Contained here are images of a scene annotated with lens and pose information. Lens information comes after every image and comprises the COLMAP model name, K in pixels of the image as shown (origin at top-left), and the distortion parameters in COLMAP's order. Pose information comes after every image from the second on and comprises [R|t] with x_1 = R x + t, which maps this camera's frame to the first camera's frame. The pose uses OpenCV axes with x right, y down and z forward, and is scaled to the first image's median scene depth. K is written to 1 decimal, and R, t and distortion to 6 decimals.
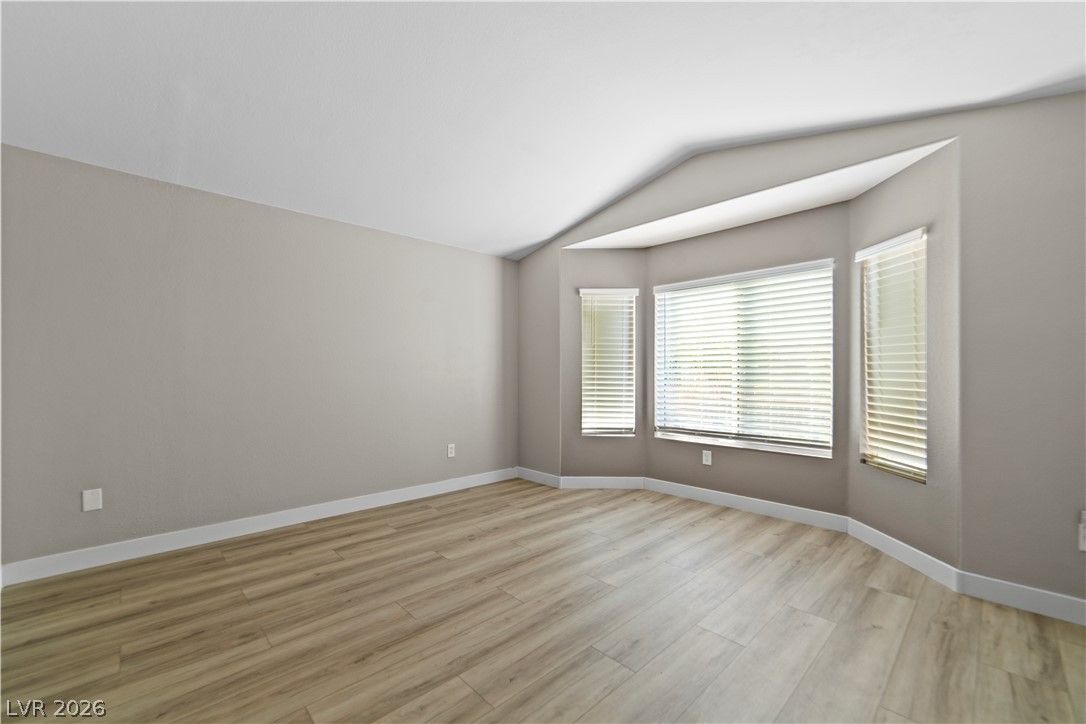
lens RADIAL K [[445.1, 0, 541.6], [0, 445.1, 374.3], [0, 0, 1]] dist [-0.000765, 0.011293]
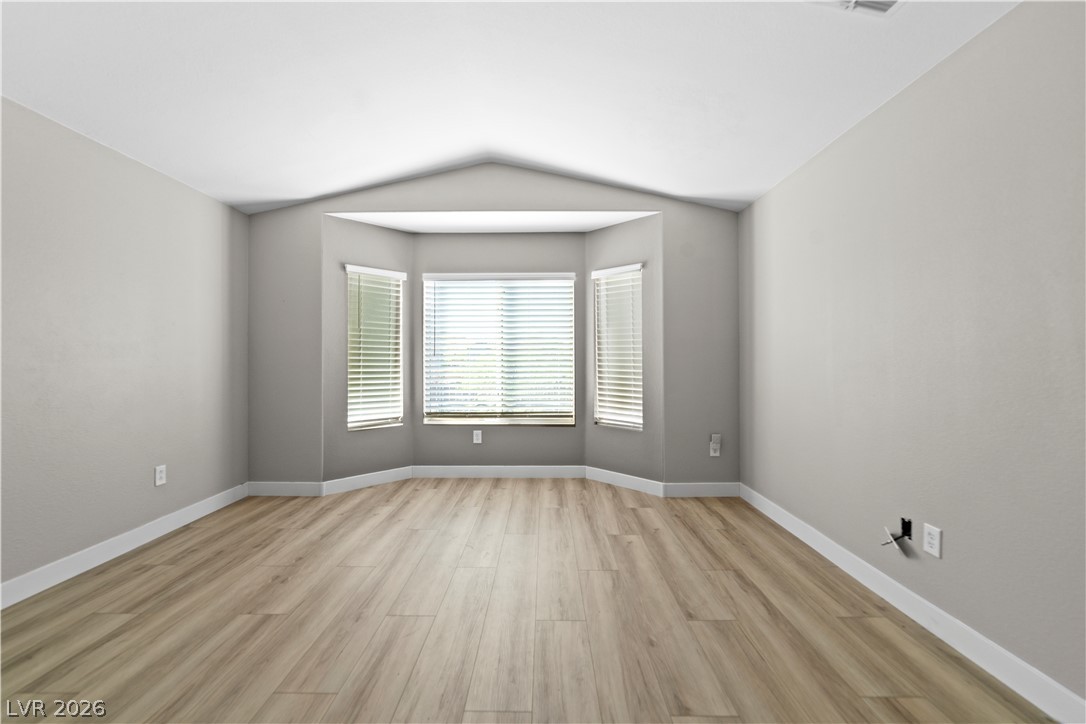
lens RADIAL K [[442.9, 0, 542.3], [0, 442.9, 357.5], [0, 0, 1]] dist [-0.001954, 0.010954]
pose [[0.703448, 0.001104, 0.710746, -0.291372], [0.003847, 0.999978, -0.005361, -0.001638], [-0.710737, 0.006505, 0.703428, 0.118691]]
